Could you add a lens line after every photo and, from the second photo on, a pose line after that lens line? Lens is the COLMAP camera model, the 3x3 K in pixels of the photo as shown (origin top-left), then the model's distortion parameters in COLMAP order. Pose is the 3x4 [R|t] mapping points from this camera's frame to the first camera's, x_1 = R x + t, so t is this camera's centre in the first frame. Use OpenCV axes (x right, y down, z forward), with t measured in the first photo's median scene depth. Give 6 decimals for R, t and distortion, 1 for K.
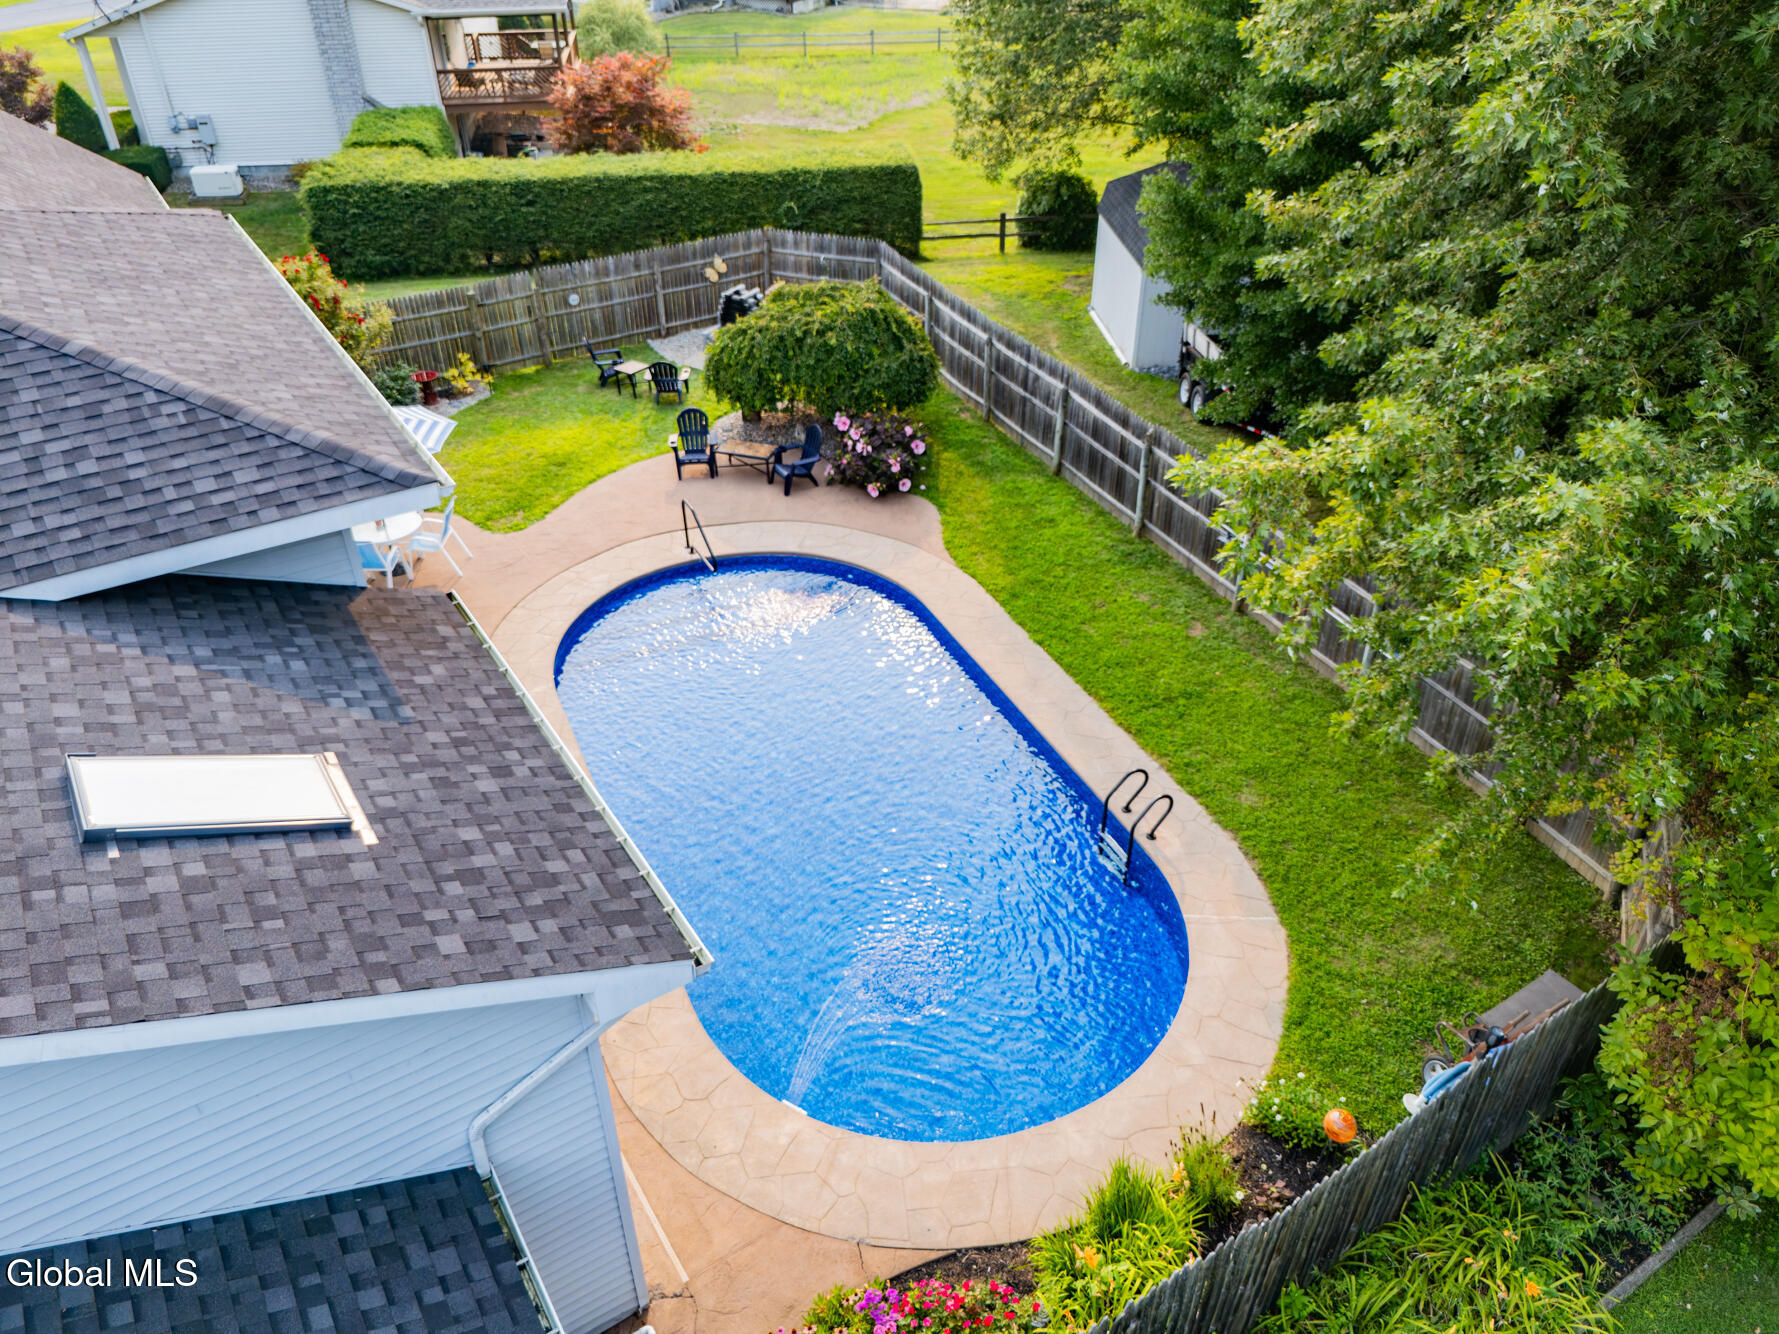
lens RADIAL K [[1302.6, 0, 889.5], [0, 1302.6, 667.0], [0, 0, 1]] dist [0.000409, -0.000684]
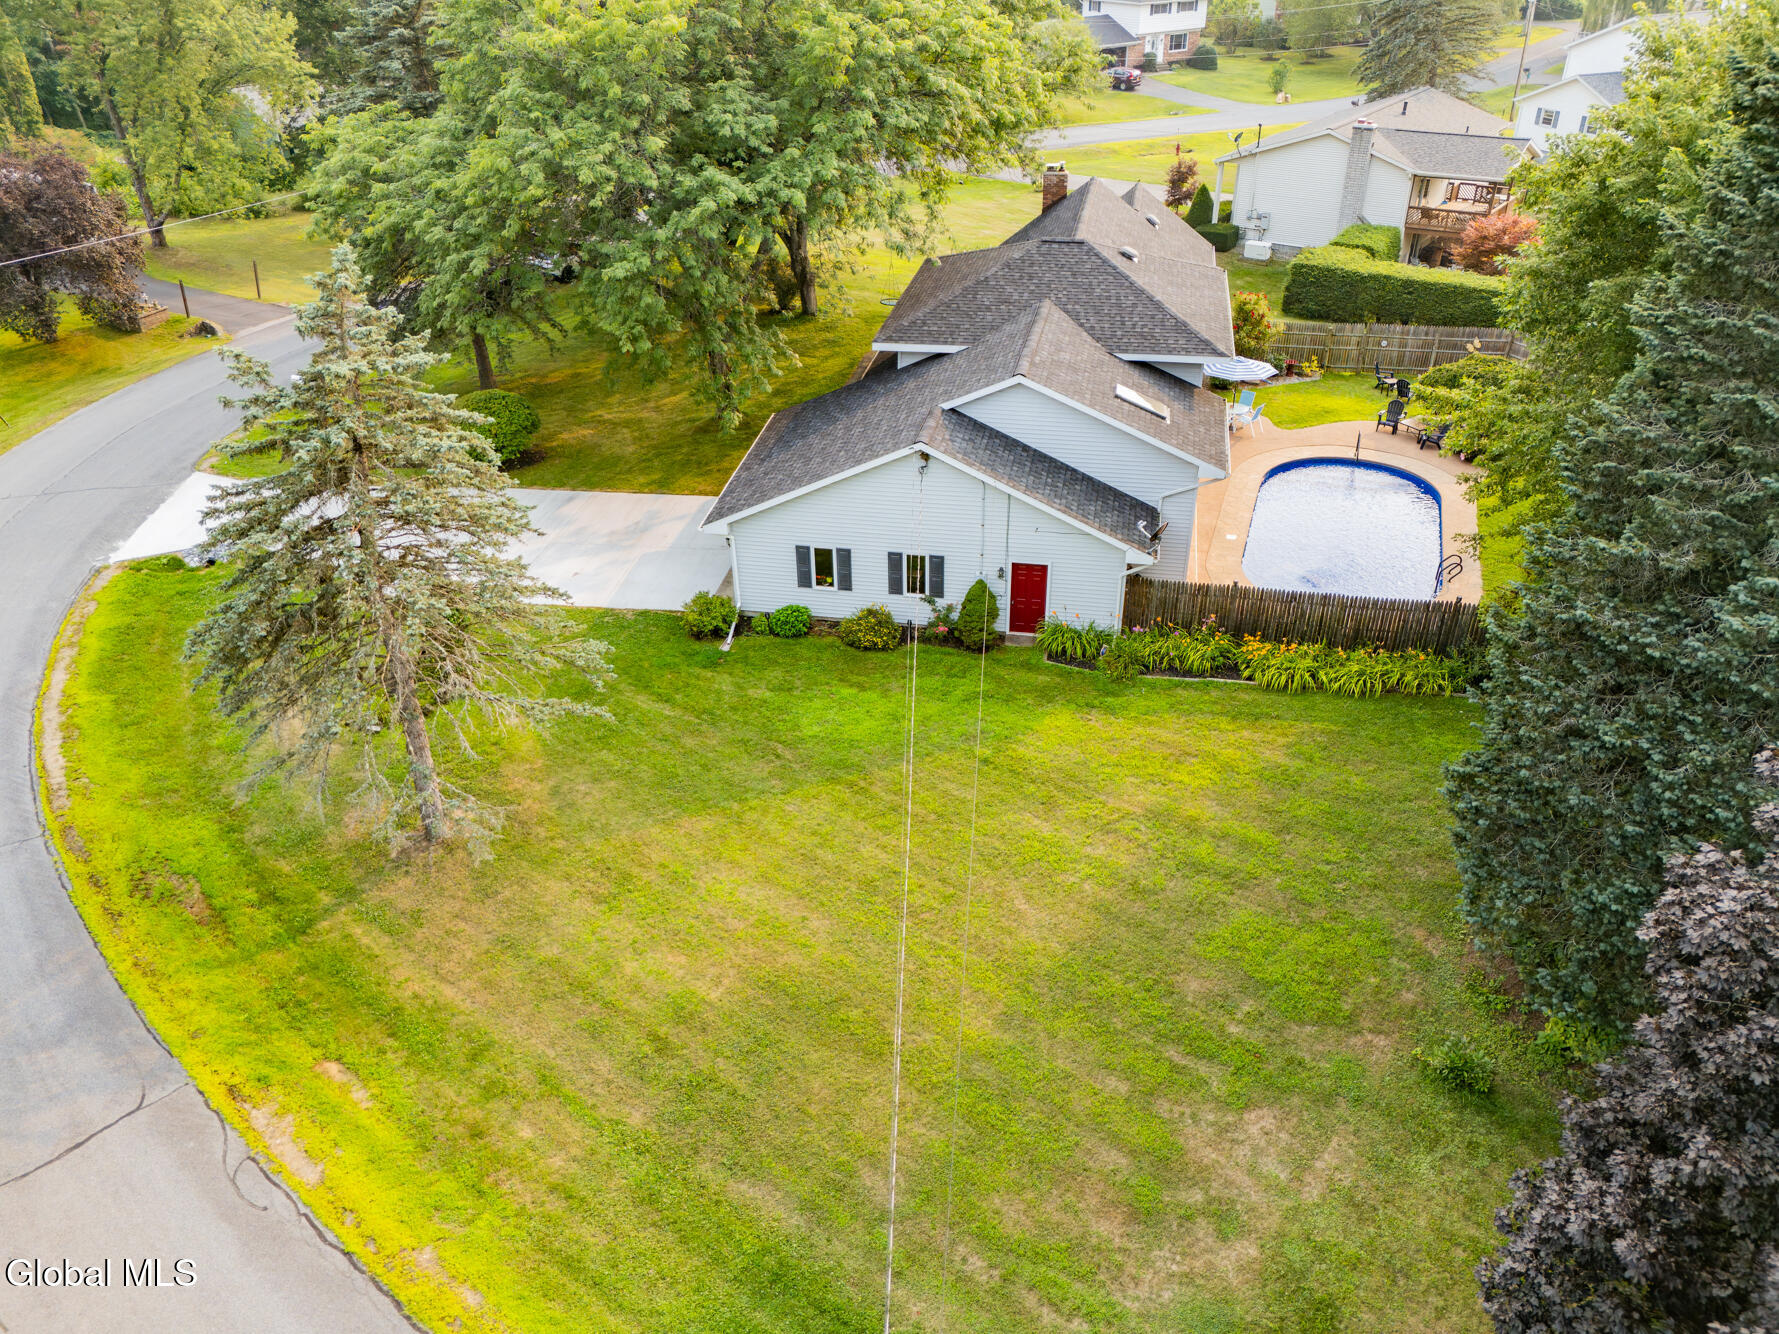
lens RADIAL K [[1322.1, 0, 898.4], [0, 1322.1, 671.4], [0, 0, 1]] dist [0.110886, -0.150899]
pose [[0.725447, 0.352724, -0.591027, 0.565917], [-0.387246, 0.919068, 0.073179, 0.285697], [0.569006, 0.175785, 0.803325, -0.882513]]
